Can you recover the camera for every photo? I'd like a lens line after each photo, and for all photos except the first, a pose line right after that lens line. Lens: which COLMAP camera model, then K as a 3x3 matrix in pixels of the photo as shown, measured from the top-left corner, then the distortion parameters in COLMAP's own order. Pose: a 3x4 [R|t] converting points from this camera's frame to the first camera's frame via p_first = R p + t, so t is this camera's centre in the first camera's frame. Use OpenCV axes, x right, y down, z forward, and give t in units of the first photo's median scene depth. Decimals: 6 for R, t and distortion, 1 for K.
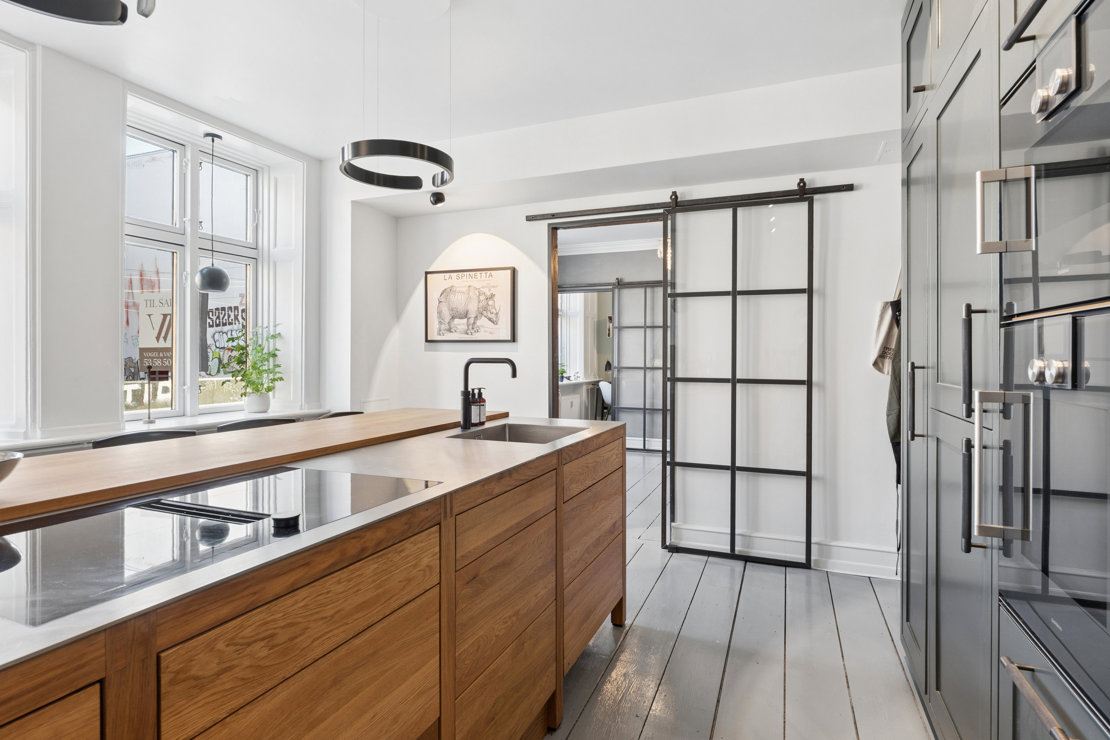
lens RADIAL K [[573.9, 0, 553.1], [0, 573.9, 356.2], [0, 0, 1]] dist [-0.000131, -0.000465]
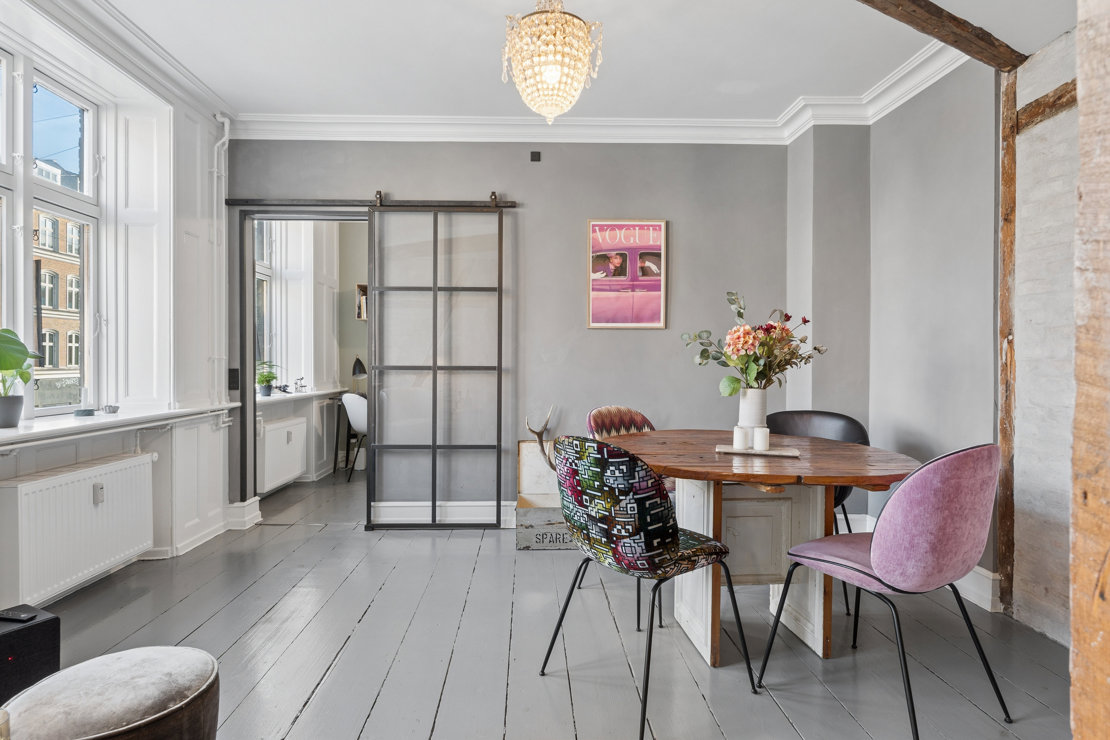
lens RADIAL K [[589.2, 0, 553.9], [0, 589.2, 366.1], [0, 0, 1]] dist [-0.002734, -0.002016]
pose [[0.911944, -0.005312, 0.410281, 0.037561], [0.001269, 0.999948, 0.010126, 0.013029], [-0.410314, -0.008714, 0.911903, 0.444148]]
